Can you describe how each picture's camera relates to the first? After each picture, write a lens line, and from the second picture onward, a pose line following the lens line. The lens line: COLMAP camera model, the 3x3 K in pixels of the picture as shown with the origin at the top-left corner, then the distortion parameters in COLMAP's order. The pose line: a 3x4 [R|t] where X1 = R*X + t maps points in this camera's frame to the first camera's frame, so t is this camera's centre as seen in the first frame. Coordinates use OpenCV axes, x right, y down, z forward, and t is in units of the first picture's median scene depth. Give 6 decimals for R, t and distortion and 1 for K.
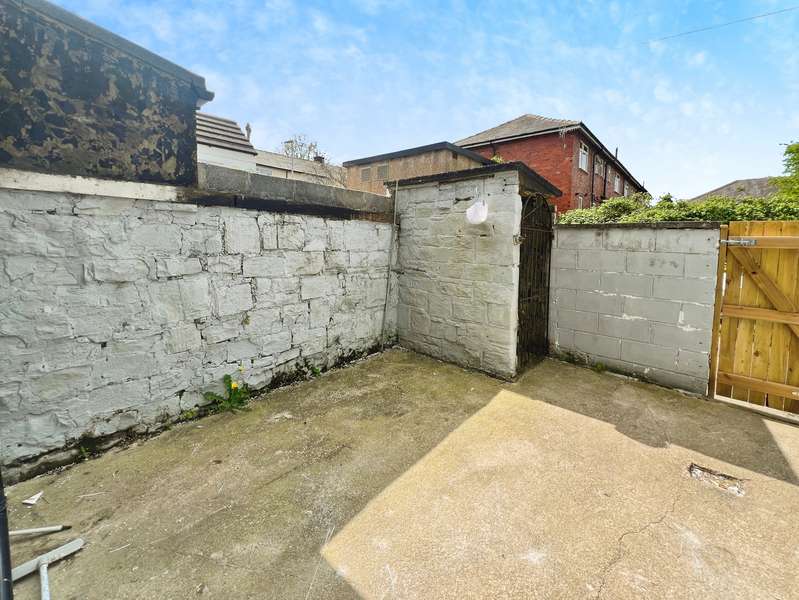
lens RADIAL K [[335.9, 0, 399.7], [0, 335.9, 265.8], [0, 0, 1]] dist [0.000078, -0.000085]
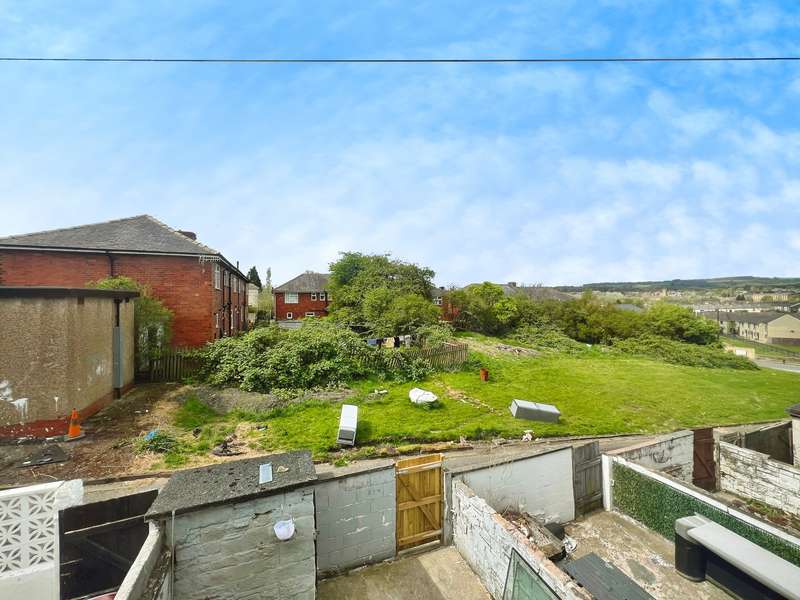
lens RADIAL K [[329.0, 0, 399.9], [0, 329.0, 295.3], [0, 0, 1]] dist [0.000788, 0.000015]
pose [[0.442071, -0.024630, 0.896642, -0.659089], [0.069671, 0.997546, -0.006949, -1.014150], [-0.894270, 0.065542, 0.442702, 0.073745]]
